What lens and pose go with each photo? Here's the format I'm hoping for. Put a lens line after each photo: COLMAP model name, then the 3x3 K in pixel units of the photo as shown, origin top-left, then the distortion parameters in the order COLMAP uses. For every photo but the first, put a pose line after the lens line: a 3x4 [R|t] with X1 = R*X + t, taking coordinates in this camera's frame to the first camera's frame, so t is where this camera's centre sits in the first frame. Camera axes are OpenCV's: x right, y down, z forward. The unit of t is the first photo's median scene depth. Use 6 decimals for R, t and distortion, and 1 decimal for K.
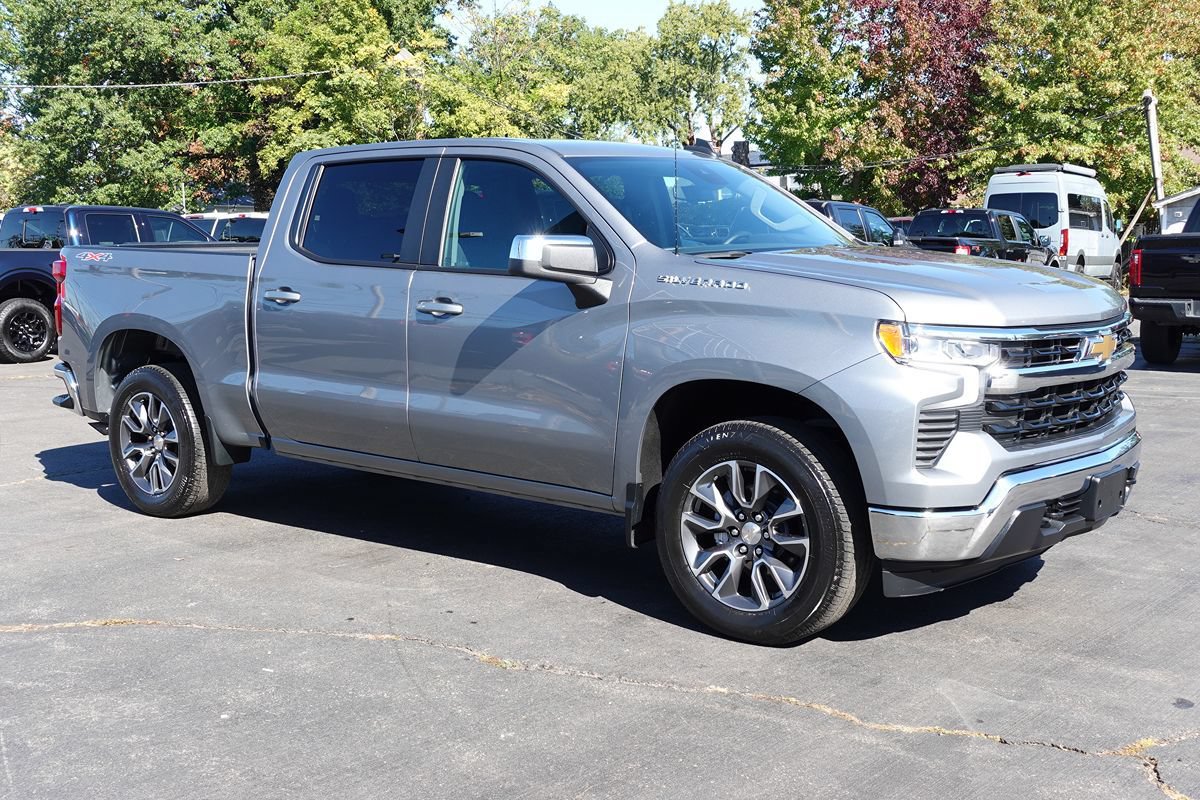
lens RADIAL K [[1654.7, 0, 599.0], [0, 1654.7, 376.0], [0, 0, 1]] dist [0.021712, -0.020377]
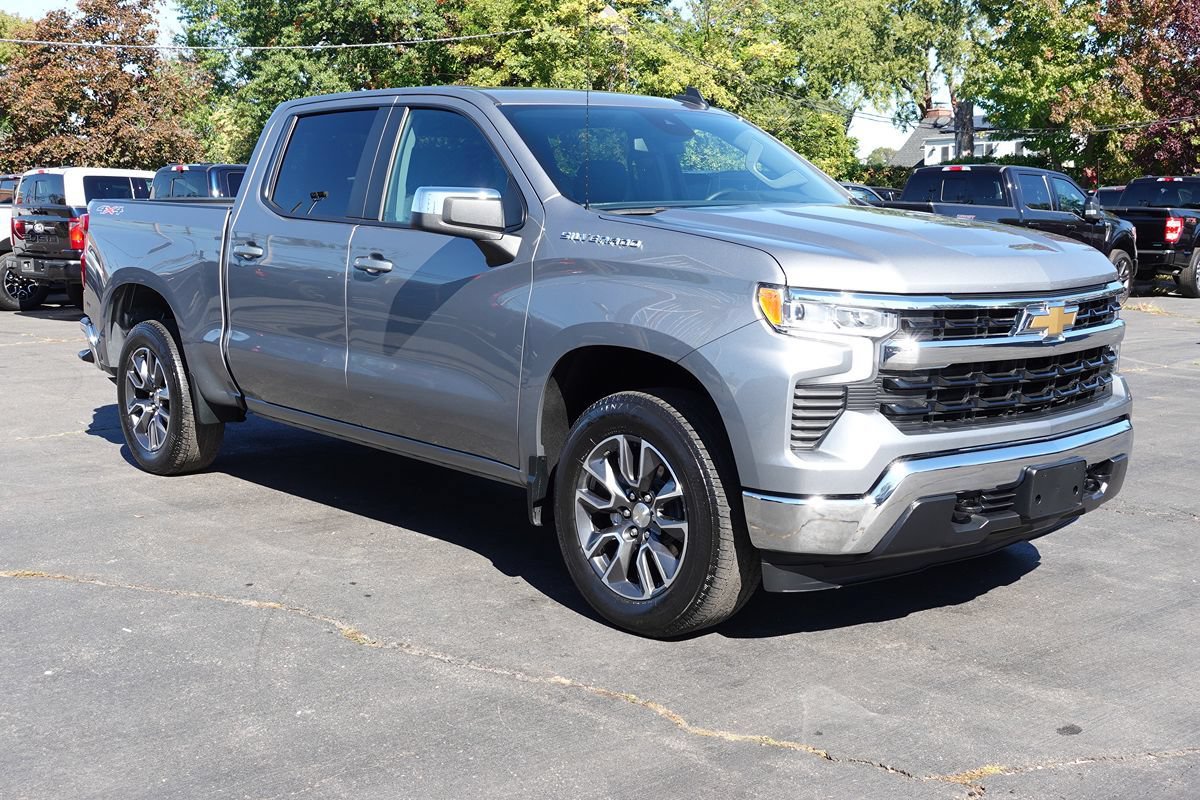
lens RADIAL K [[1718.7, 0, 600.0], [0, 1718.7, 400.0], [0, 0, 1]] dist [-0.023518, -0.006528]
pose [[0.979736, 0.033428, -0.197486, 0.221380], [-0.028166, 0.999171, 0.029393, 0.003729], [0.198304, -0.023235, 0.979865, 0.057344]]
